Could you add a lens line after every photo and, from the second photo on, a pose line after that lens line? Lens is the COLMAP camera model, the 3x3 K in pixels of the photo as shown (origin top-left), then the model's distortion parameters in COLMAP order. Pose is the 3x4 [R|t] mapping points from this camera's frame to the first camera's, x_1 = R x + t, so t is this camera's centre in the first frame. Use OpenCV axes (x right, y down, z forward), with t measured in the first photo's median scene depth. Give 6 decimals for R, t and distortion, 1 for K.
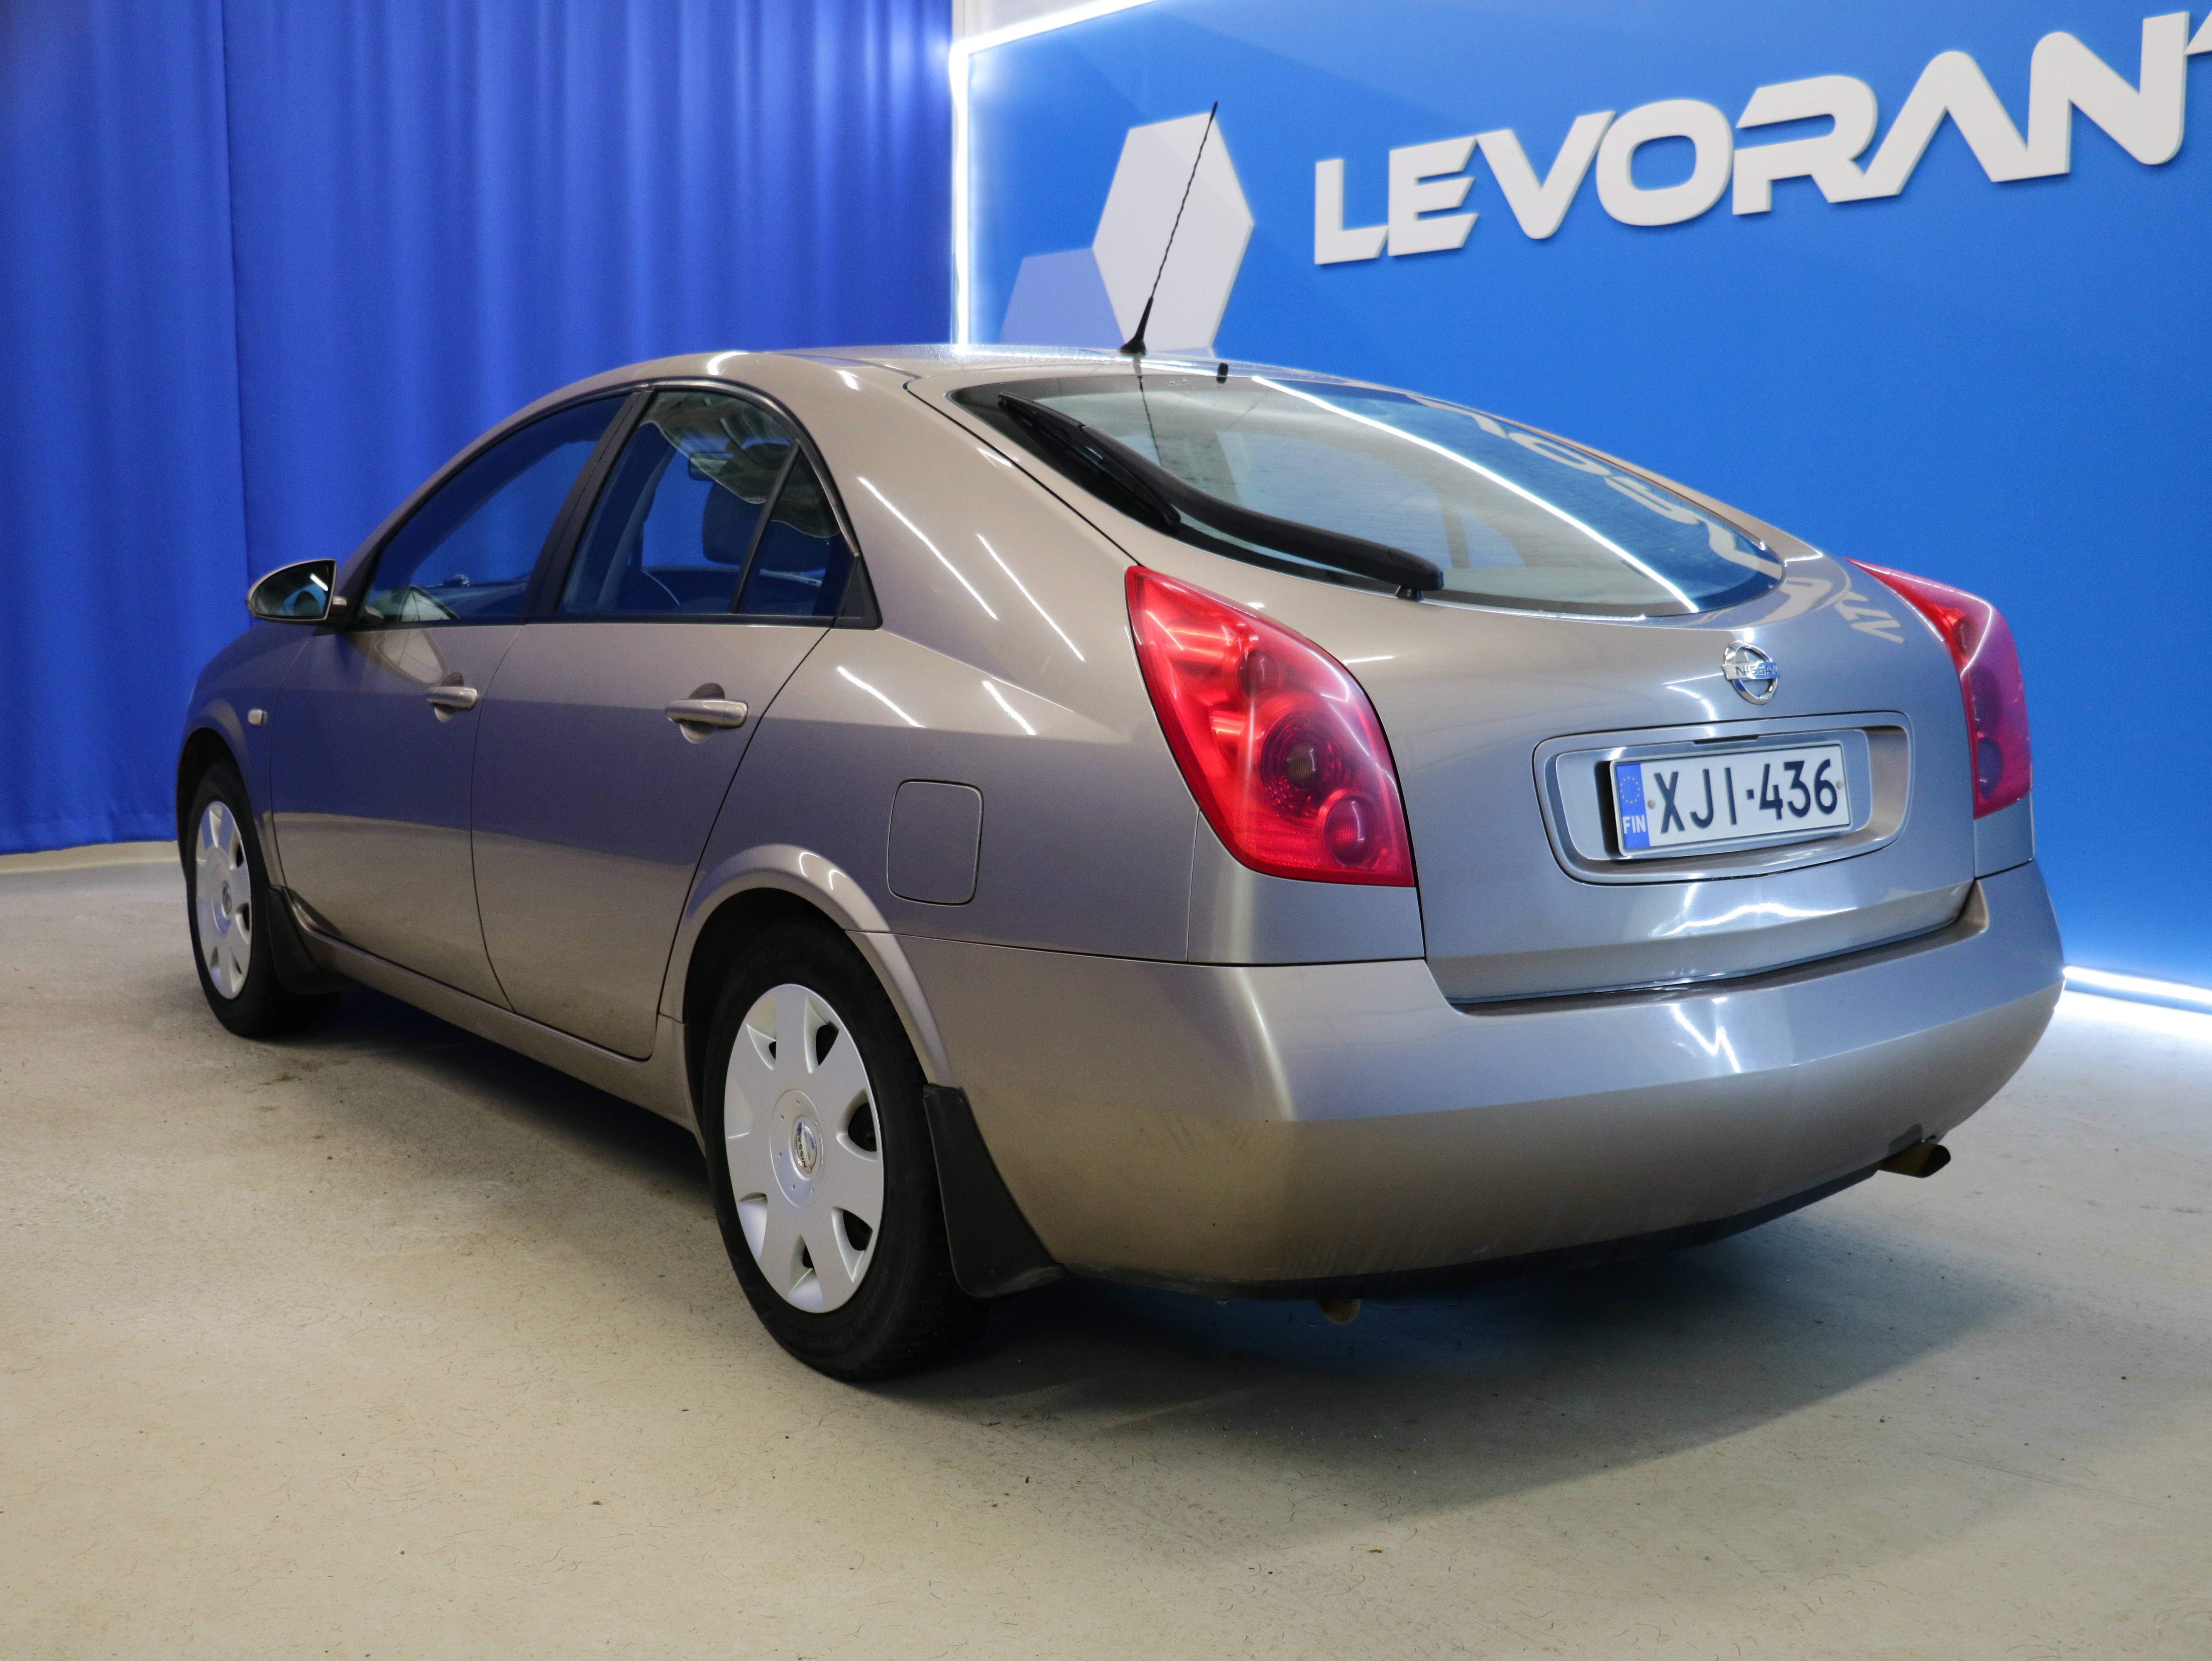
lens RADIAL K [[2482.8, 0, 1106.0], [0, 2482.8, 830.5], [0, 0, 1]] dist [-0.011589, 0.021364]
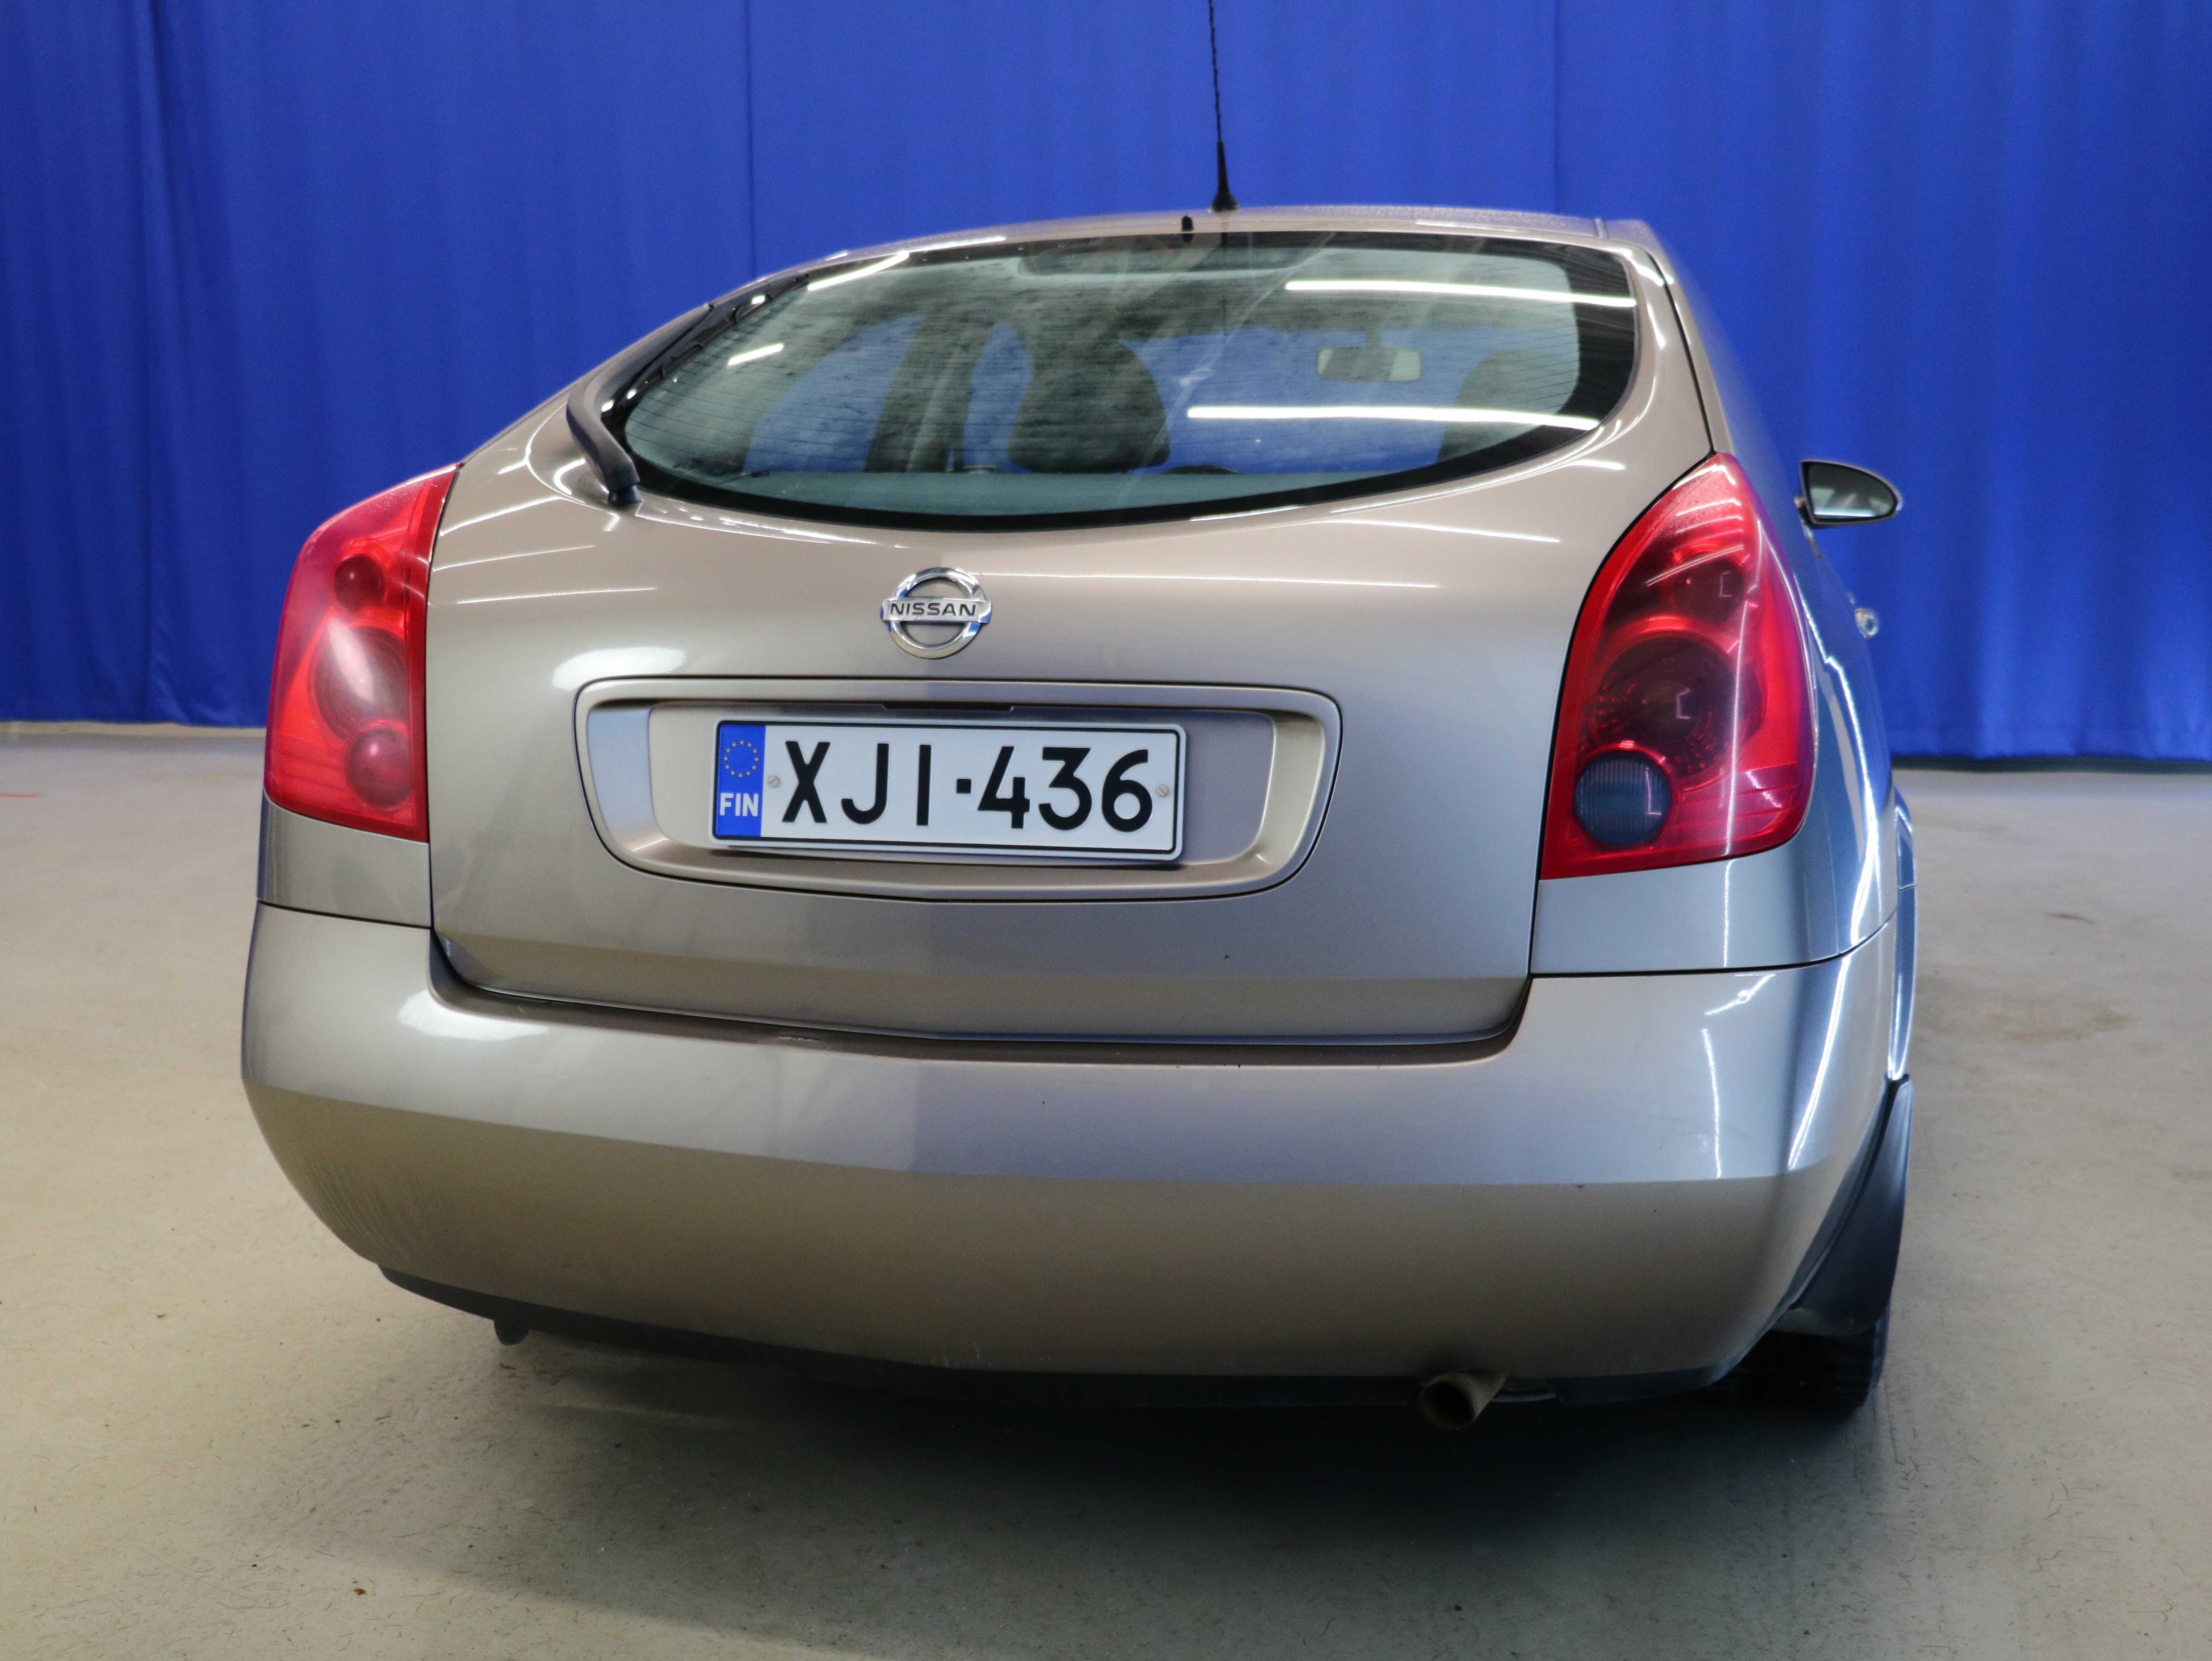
lens RADIAL K [[2482.8, 0, 1106.0], [0, 2482.8, 830.5], [0, 0, 1]] dist [-0.011589, 0.021364]
pose [[0.629575, 0.111558, -0.768889, 0.832475], [-0.087923, 0.993510, 0.072157, -0.056823], [0.771949, 0.022175, 0.635298, 0.581988]]
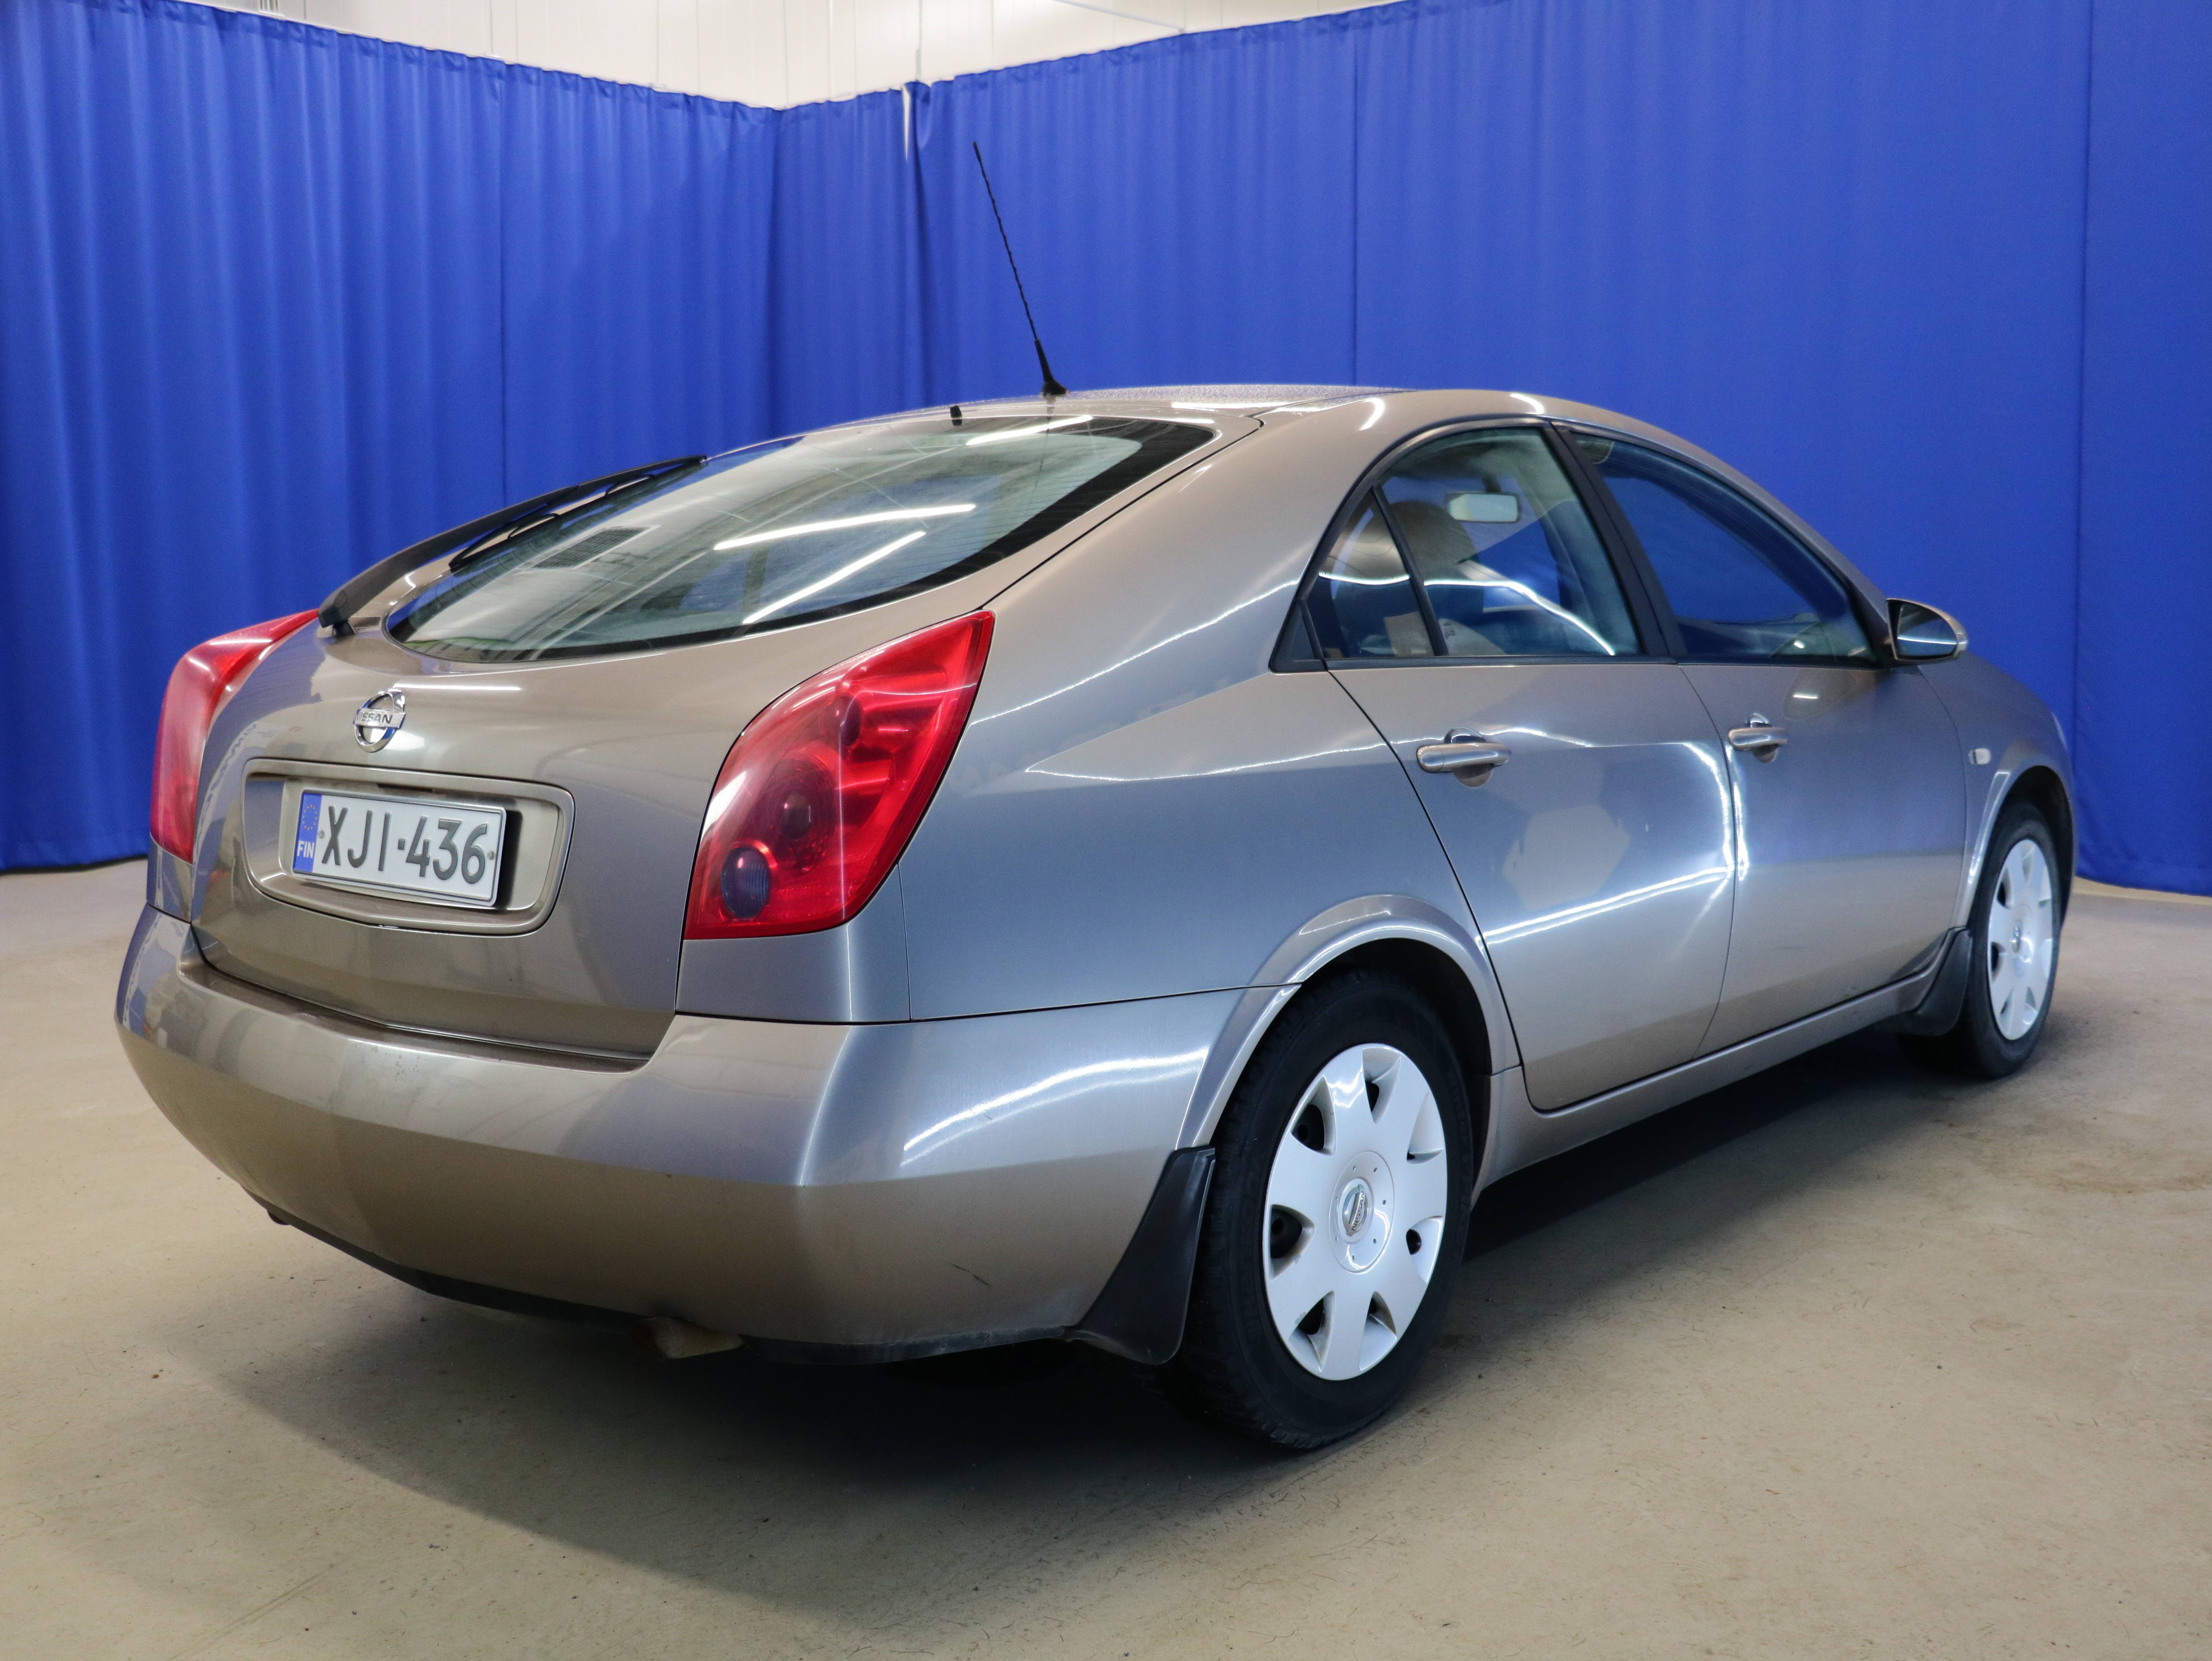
lens RADIAL K [[2329.8, 0, 1054.3], [0, 2329.8, 837.4], [0, 0, 1]] dist [0.012450, 0.025333]
pose [[0.224142, 0.114331, -0.967827, 1.219860], [-0.117012, 0.989068, 0.089741, -0.131790], [0.967506, 0.093133, 0.235070, 1.034139]]
